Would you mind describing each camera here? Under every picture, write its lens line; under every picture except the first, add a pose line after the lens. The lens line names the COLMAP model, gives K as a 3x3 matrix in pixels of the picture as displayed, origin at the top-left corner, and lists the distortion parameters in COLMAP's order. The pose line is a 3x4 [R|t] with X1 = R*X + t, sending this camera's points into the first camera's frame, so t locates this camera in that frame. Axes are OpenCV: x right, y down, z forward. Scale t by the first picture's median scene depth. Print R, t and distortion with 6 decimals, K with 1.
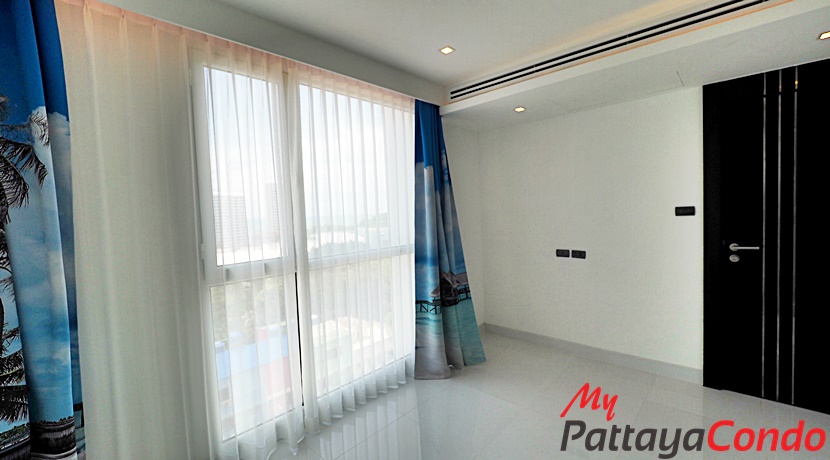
lens RADIAL K [[343.1, 0, 416.2], [0, 343.1, 226.3], [0, 0, 1]] dist [0.000572, -0.000461]
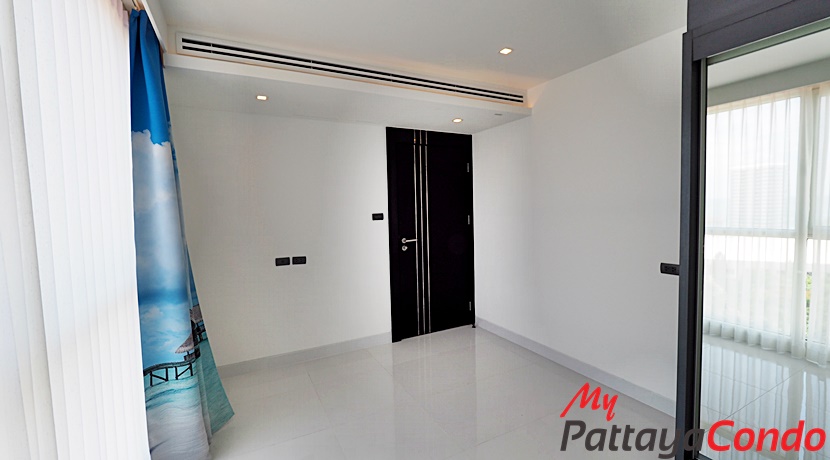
lens RADIAL K [[343.1, 0, 416.2], [0, 343.1, 226.3], [0, 0, 1]] dist [0.000572, -0.000461]
pose [[0.352087, -0.021311, 0.935725, -0.384906], [0.053056, 0.998588, 0.002780, -0.002482], [-0.934462, 0.048667, 0.352721, 0.367162]]
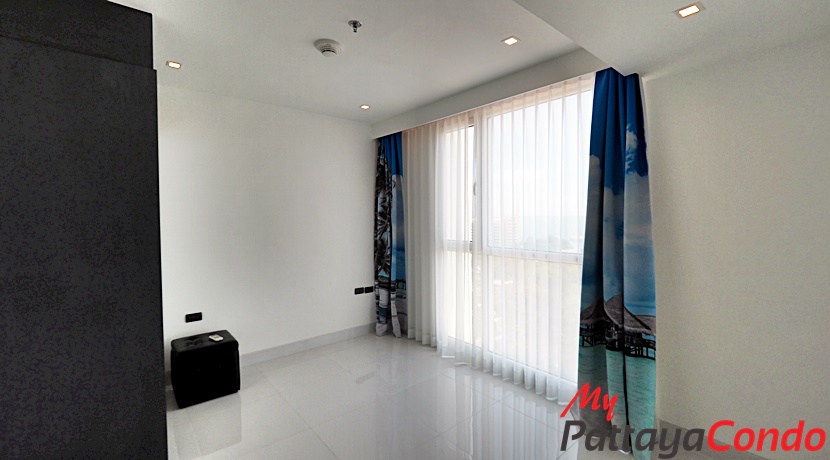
lens RADIAL K [[343.1, 0, 416.2], [0, 343.1, 226.3], [0, 0, 1]] dist [0.000572, -0.000461]
pose [[-0.101461, 0.072448, -0.992198, 0.882149], [-0.036592, 0.996398, 0.076496, -0.064451], [0.994166, 0.044068, -0.098444, 0.707313]]
